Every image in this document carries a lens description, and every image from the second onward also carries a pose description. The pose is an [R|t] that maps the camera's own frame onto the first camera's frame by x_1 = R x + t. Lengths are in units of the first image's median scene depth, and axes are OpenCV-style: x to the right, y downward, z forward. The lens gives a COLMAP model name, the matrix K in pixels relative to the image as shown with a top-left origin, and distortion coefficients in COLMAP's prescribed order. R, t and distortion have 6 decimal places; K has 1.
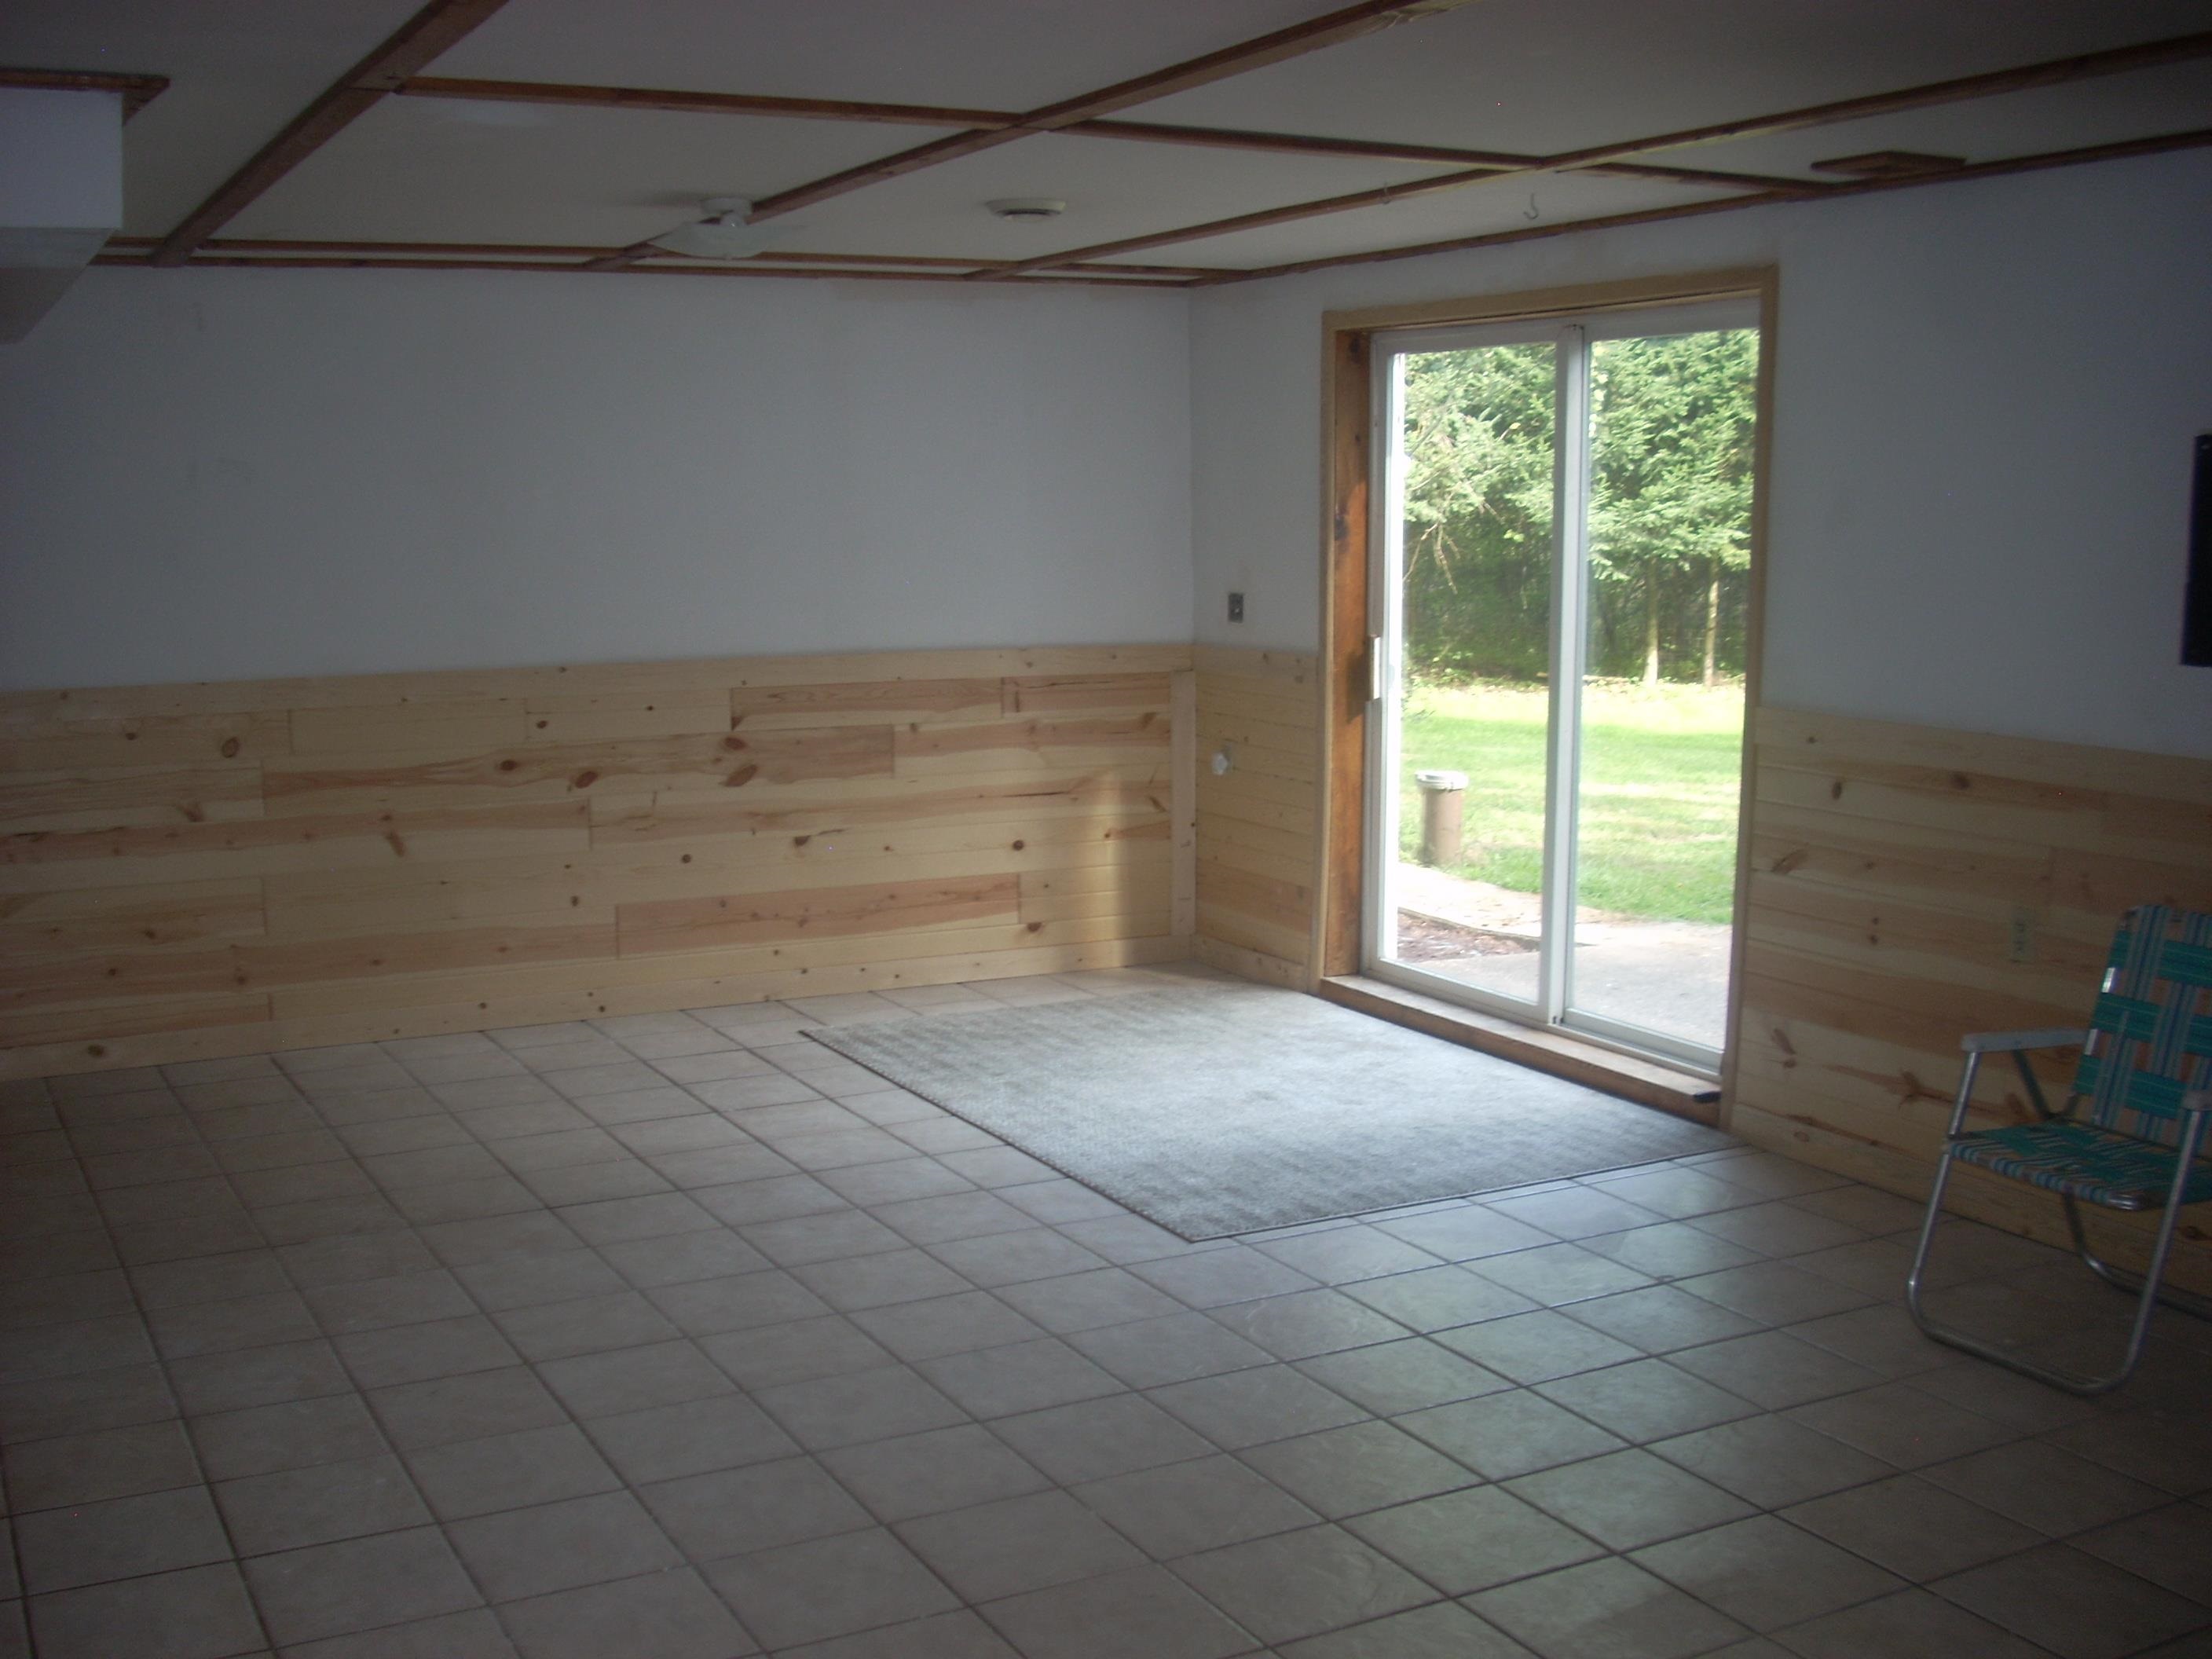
lens RADIAL K [[2381.1, 0, 1099.9], [0, 2381.1, 830.4], [0, 0, 1]] dist [-0.089371, 0.000000]
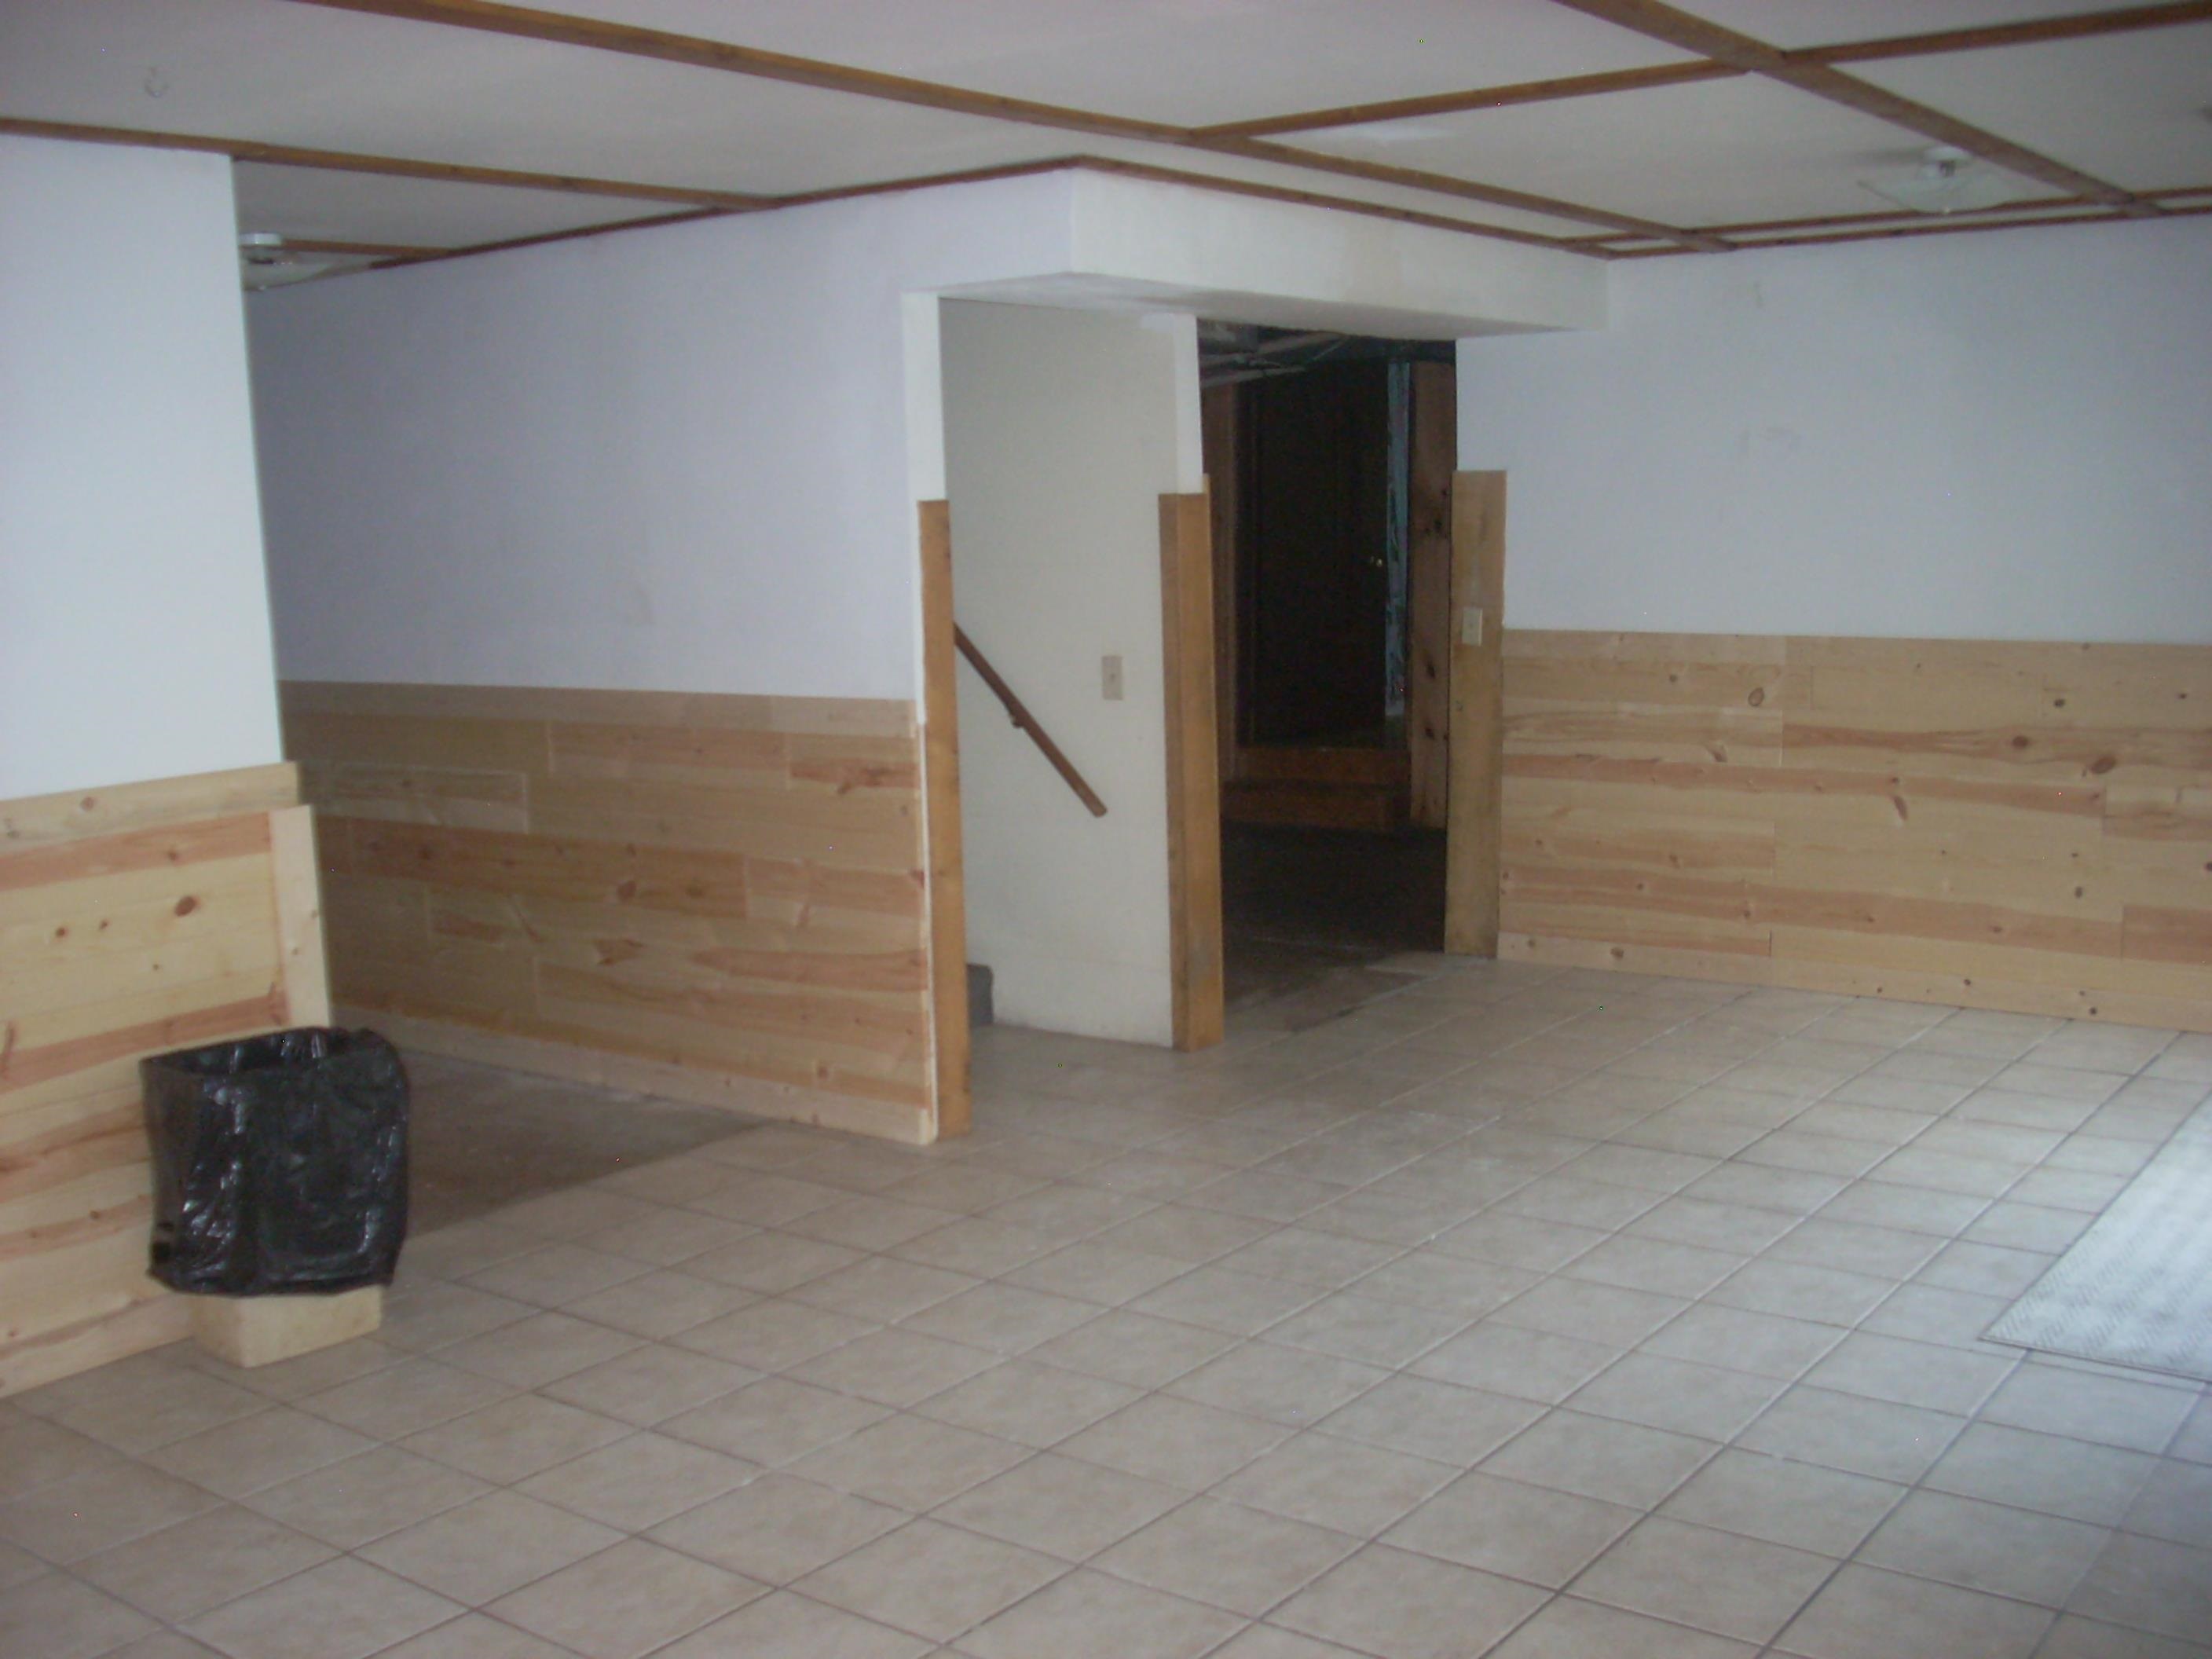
lens RADIAL K [[2381.1, 0, 1102.5], [0, 2381.1, 831.5], [0, 0, 1]] dist [-0.089371, 0.000000]
pose [[0.441246, 0.122670, -0.888962, 0.457196], [-0.108422, 0.990644, 0.082885, -0.031116], [0.890812, 0.059810, 0.450418, 0.244922]]
